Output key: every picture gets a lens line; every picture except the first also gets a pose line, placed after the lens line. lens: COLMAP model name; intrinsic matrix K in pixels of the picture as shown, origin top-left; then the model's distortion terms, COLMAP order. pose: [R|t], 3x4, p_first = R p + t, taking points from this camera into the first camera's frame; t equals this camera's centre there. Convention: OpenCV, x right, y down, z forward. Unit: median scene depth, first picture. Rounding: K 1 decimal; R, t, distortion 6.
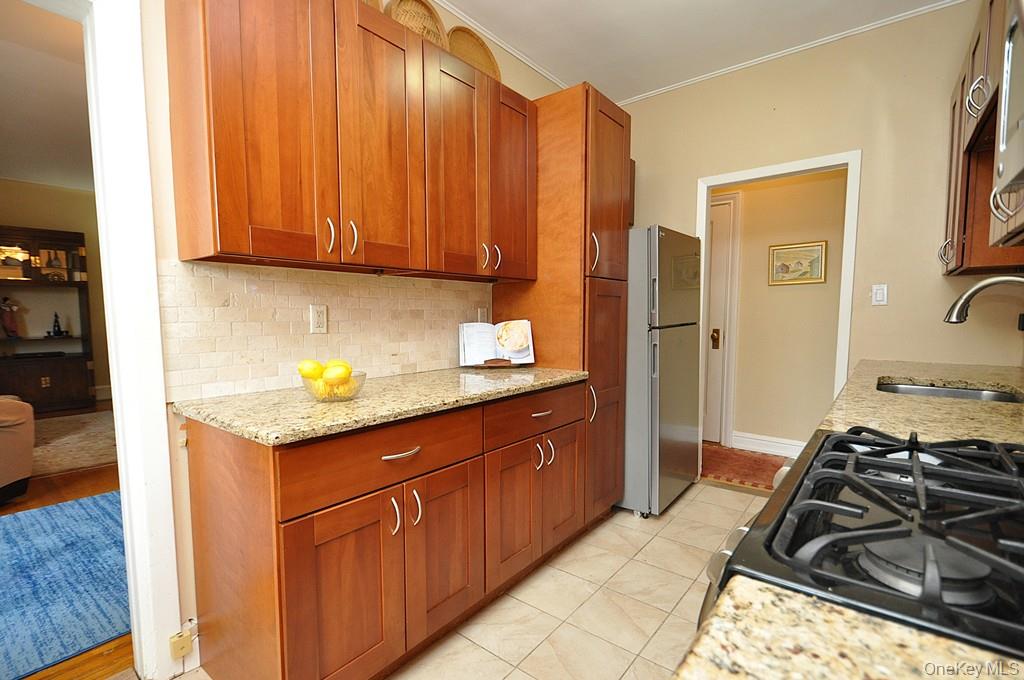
lens RADIAL K [[473.7, 0, 512.8], [0, 473.7, 353.0], [0, 0, 1]] dist [0.004832, -0.000466]
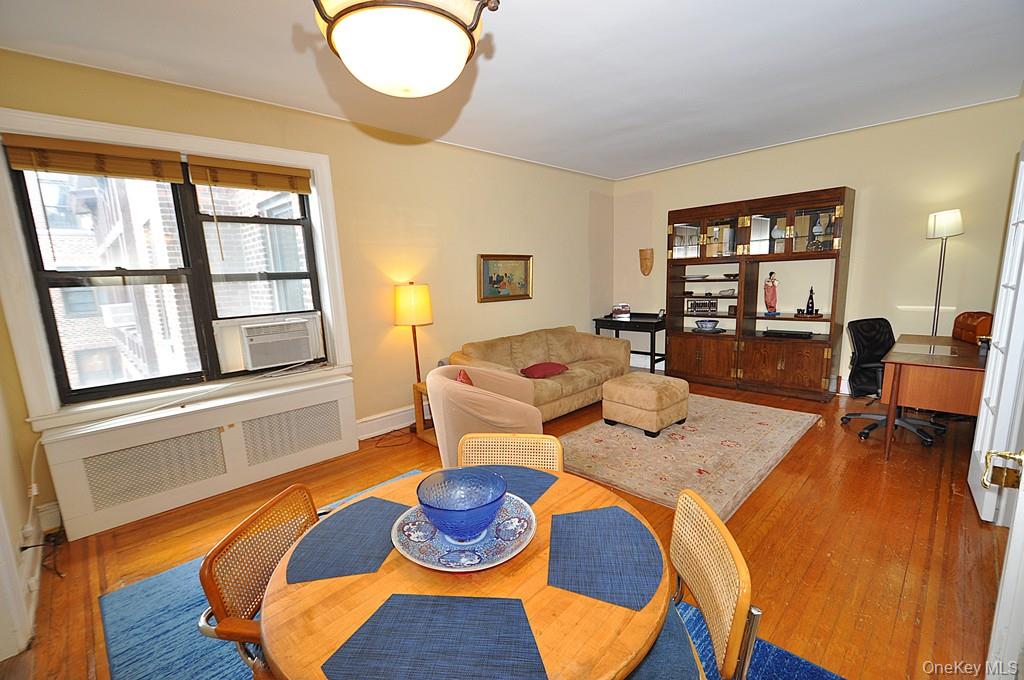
lens RADIAL K [[444.1, 0, 509.9], [0, 444.1, 353.5], [0, 0, 1]] dist [0.009361, -0.008285]
pose [[-0.126658, 0.177667, -0.975906, -0.165987], [-0.043161, 0.981910, 0.184362, -0.224117], [0.991007, 0.065472, -0.116699, 1.333143]]
